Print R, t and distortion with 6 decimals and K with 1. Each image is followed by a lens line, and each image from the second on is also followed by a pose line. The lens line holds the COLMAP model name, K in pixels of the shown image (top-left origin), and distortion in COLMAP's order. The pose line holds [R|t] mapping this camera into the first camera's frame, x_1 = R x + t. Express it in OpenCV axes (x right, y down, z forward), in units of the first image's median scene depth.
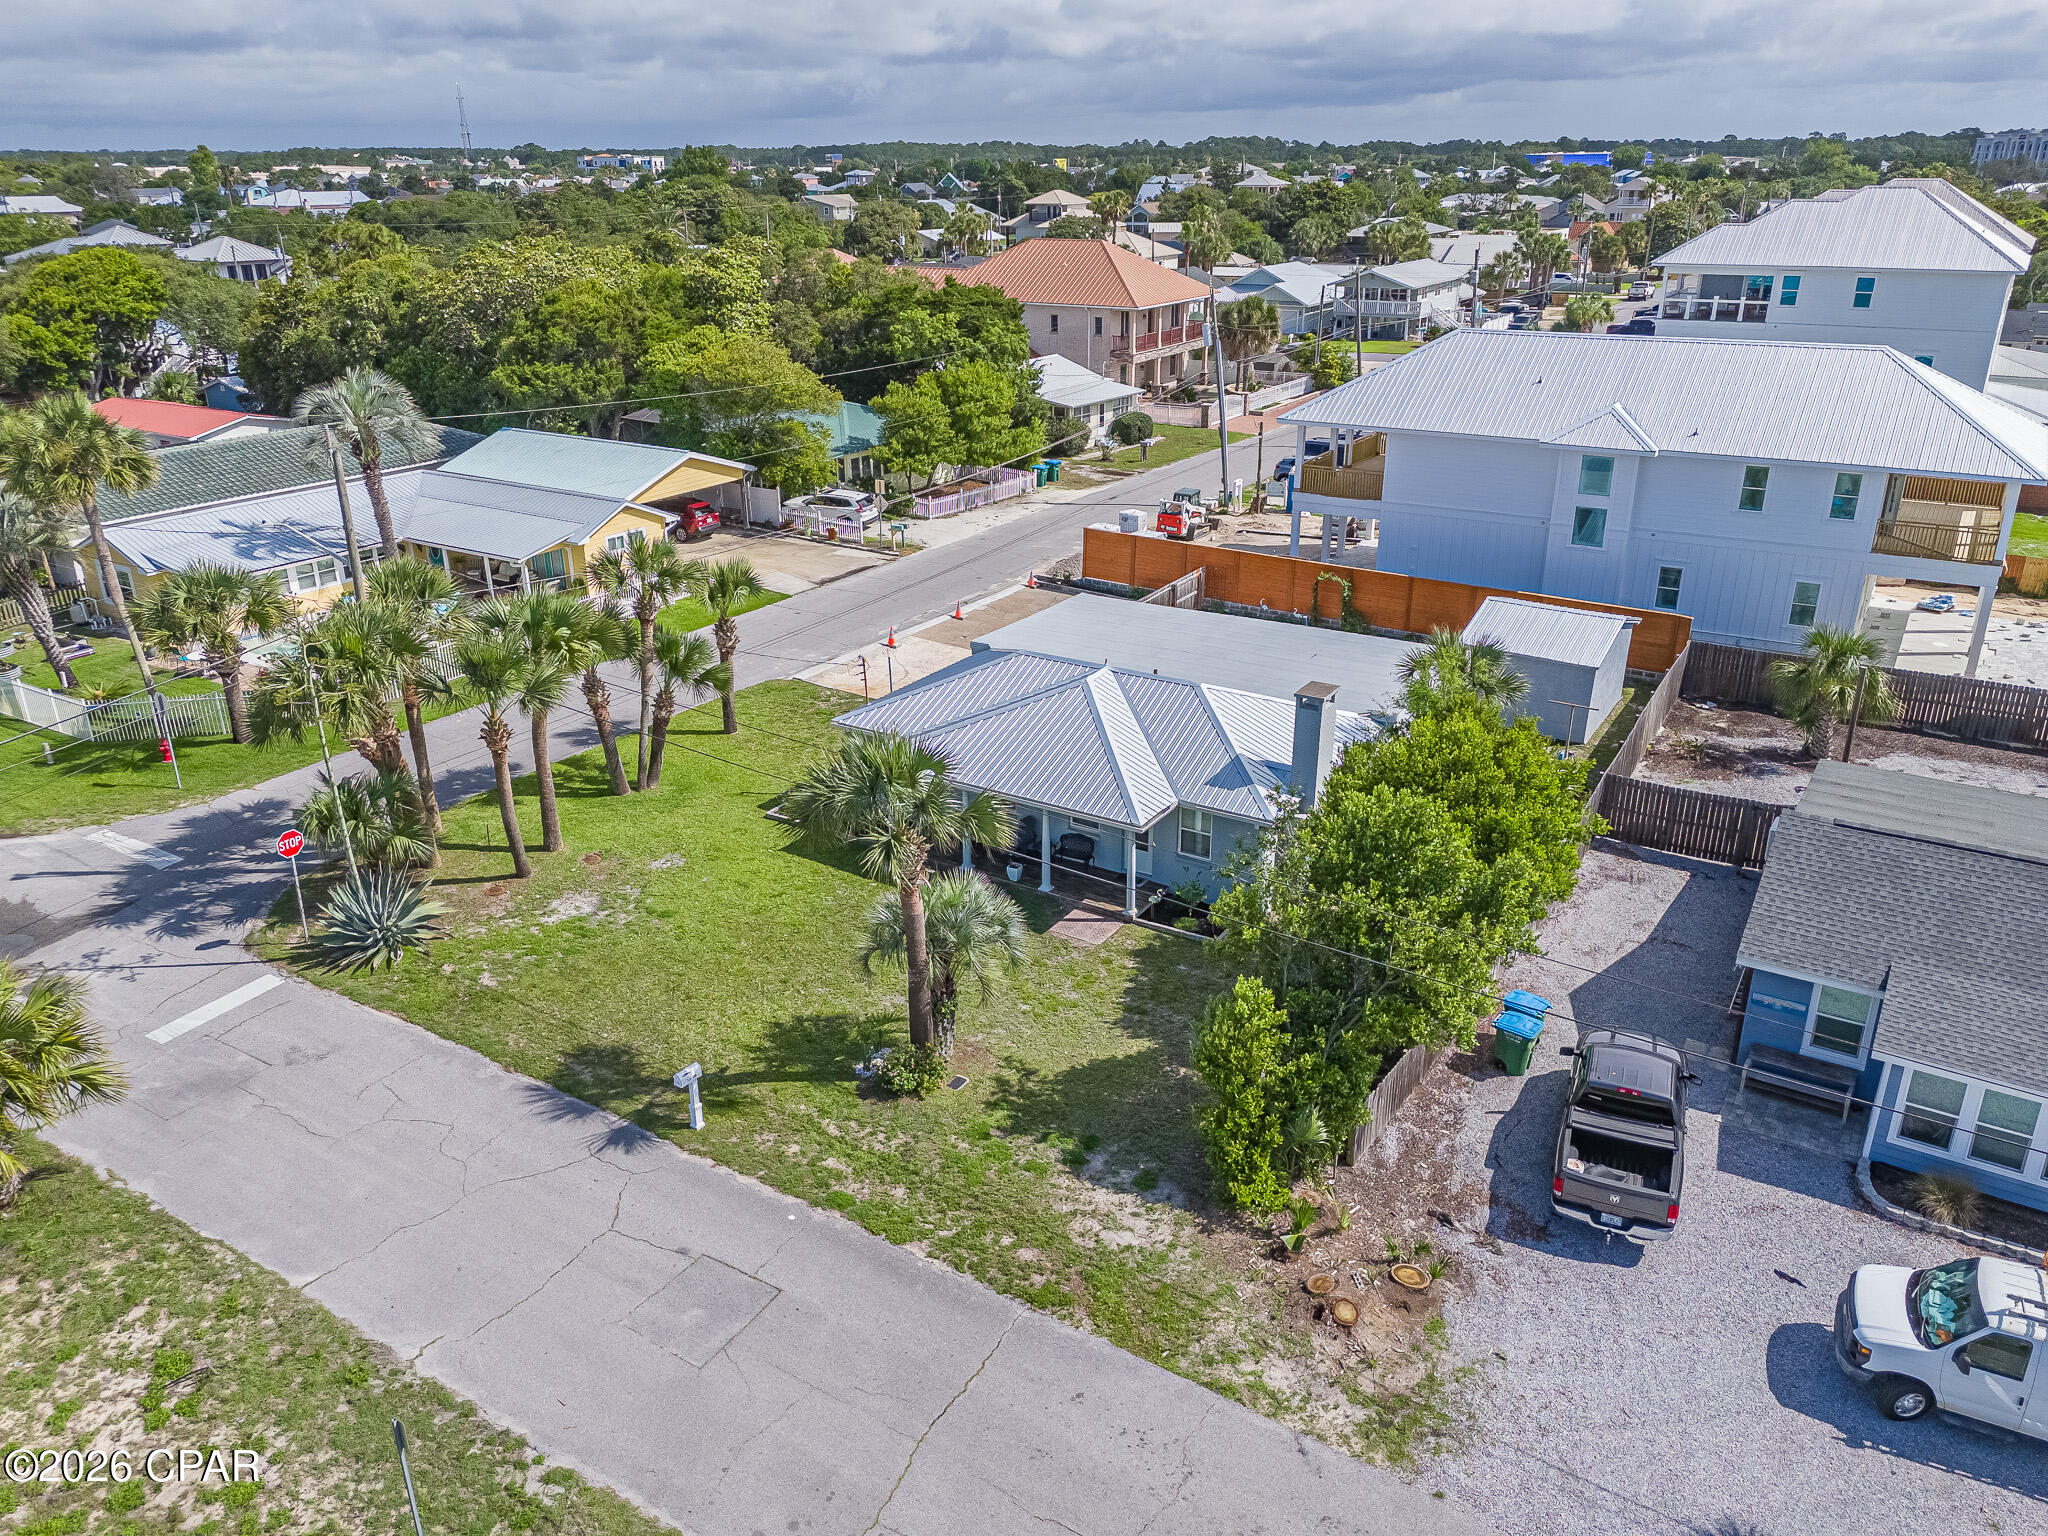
lens RADIAL K [[1499.8, 0, 1024.0], [0, 1499.8, 768.0], [0, 0, 1]] dist [0.078772, -0.075506]
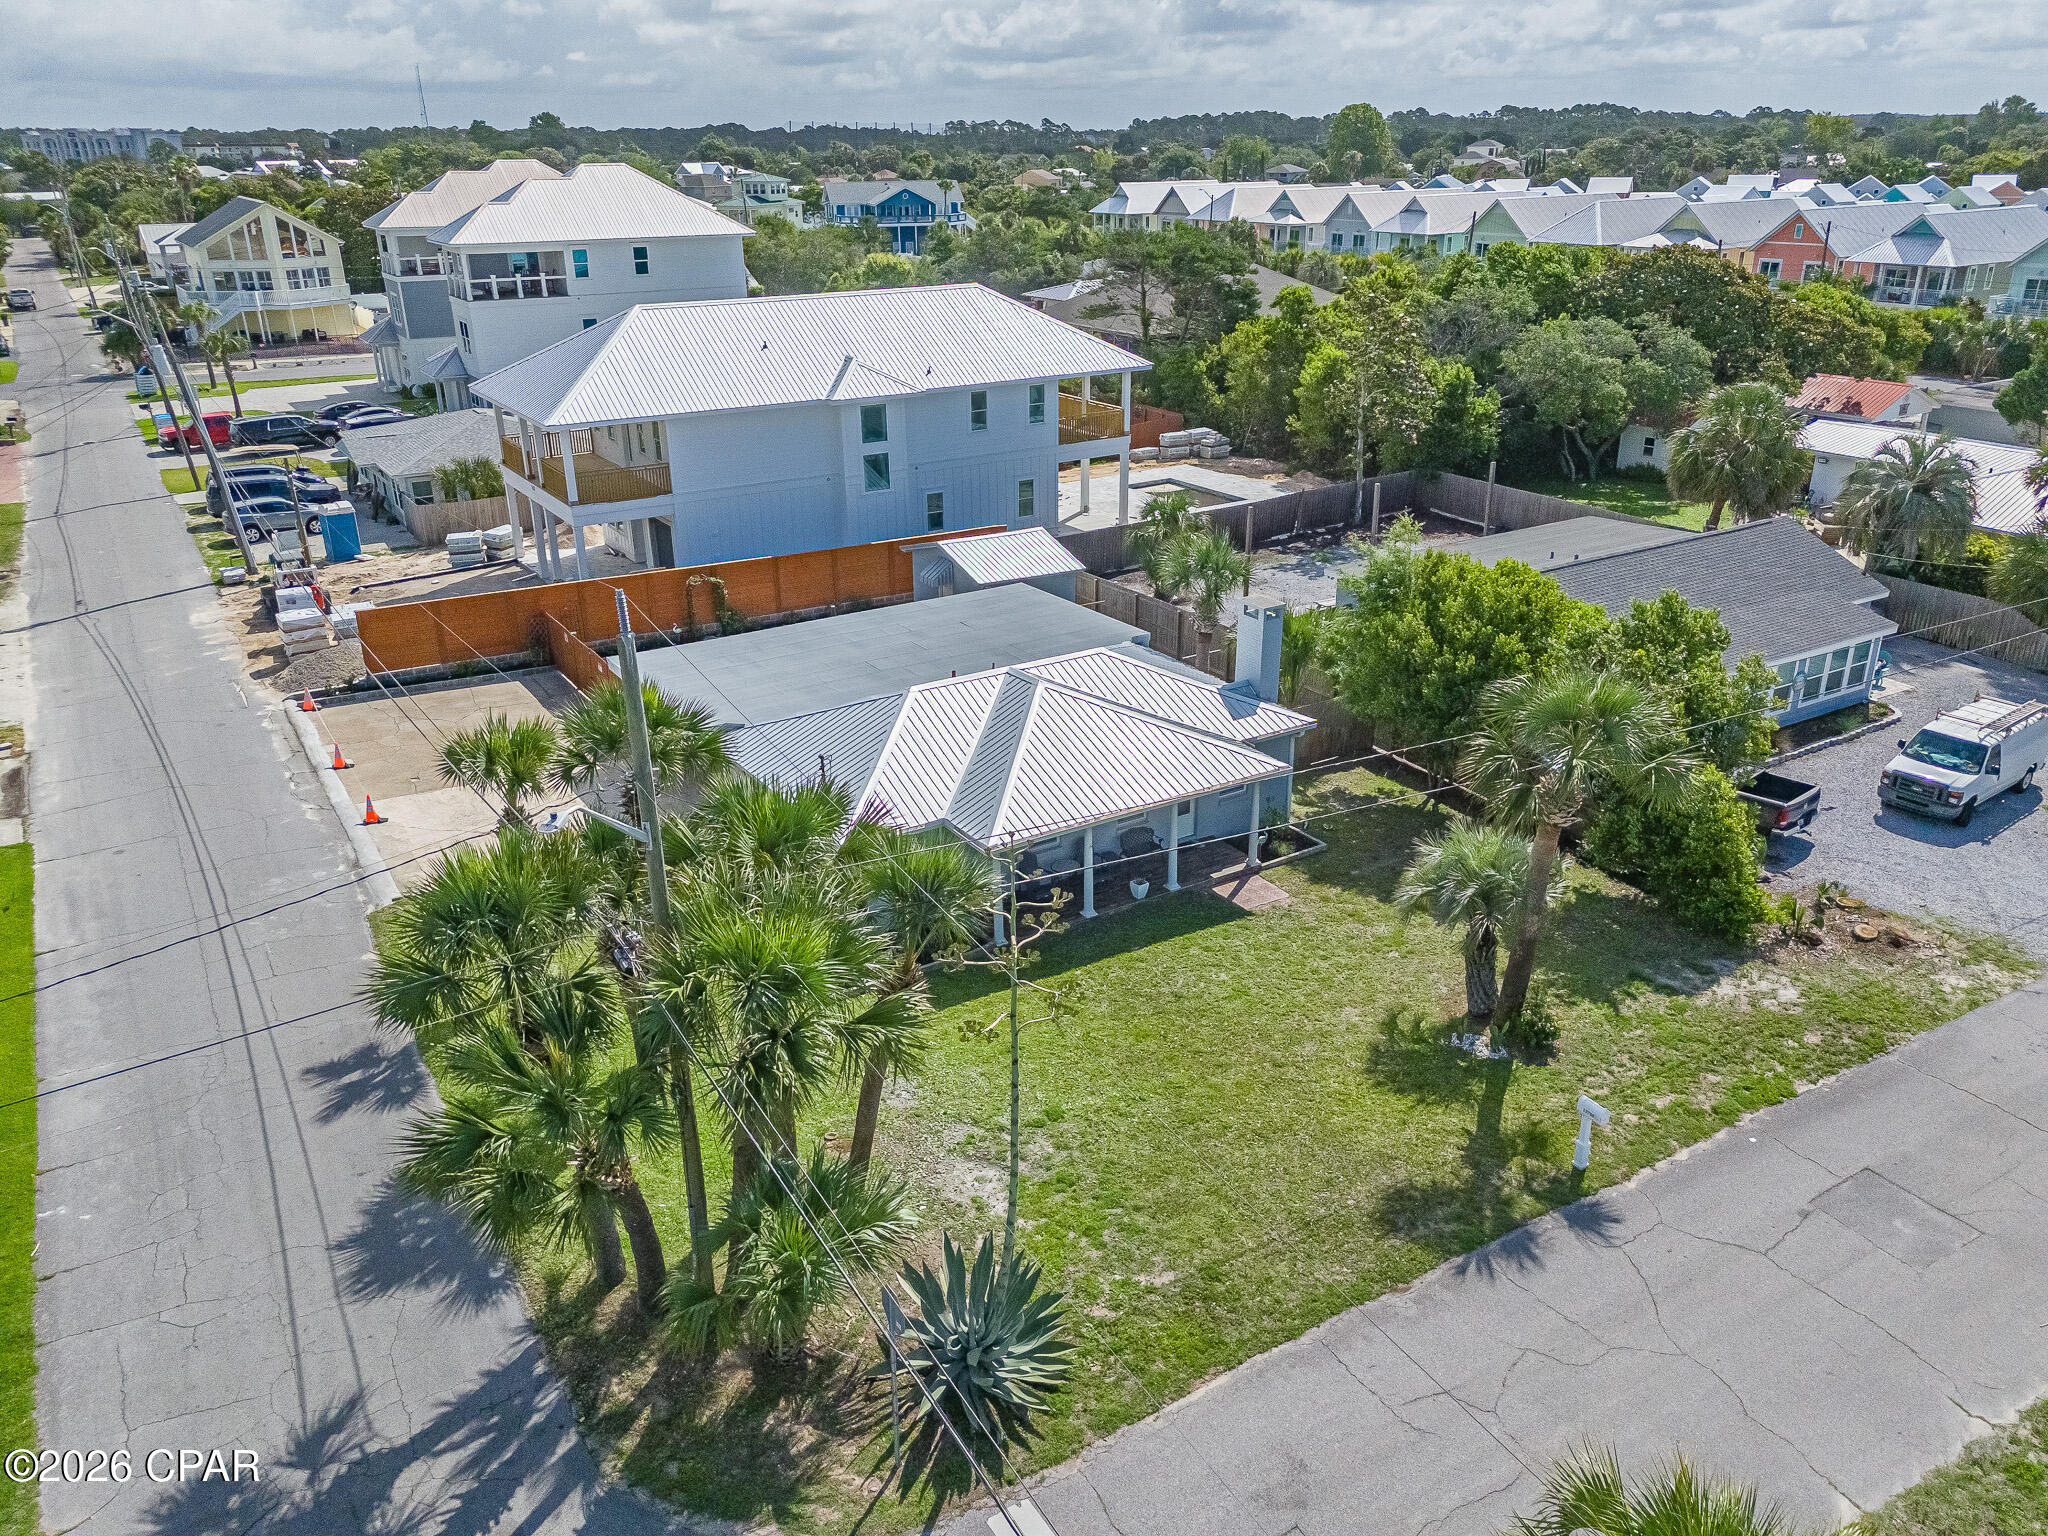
lens RADIAL K [[1499.8, 0, 1024.0], [0, 1499.8, 768.0], [0, 0, 1]] dist [0.078772, -0.075506]
pose [[0.439309, -0.346033, 0.829017, -0.829658], [0.346611, 0.916669, 0.198945, -0.219808], [-0.828775, 0.199948, 0.522640, 0.613040]]
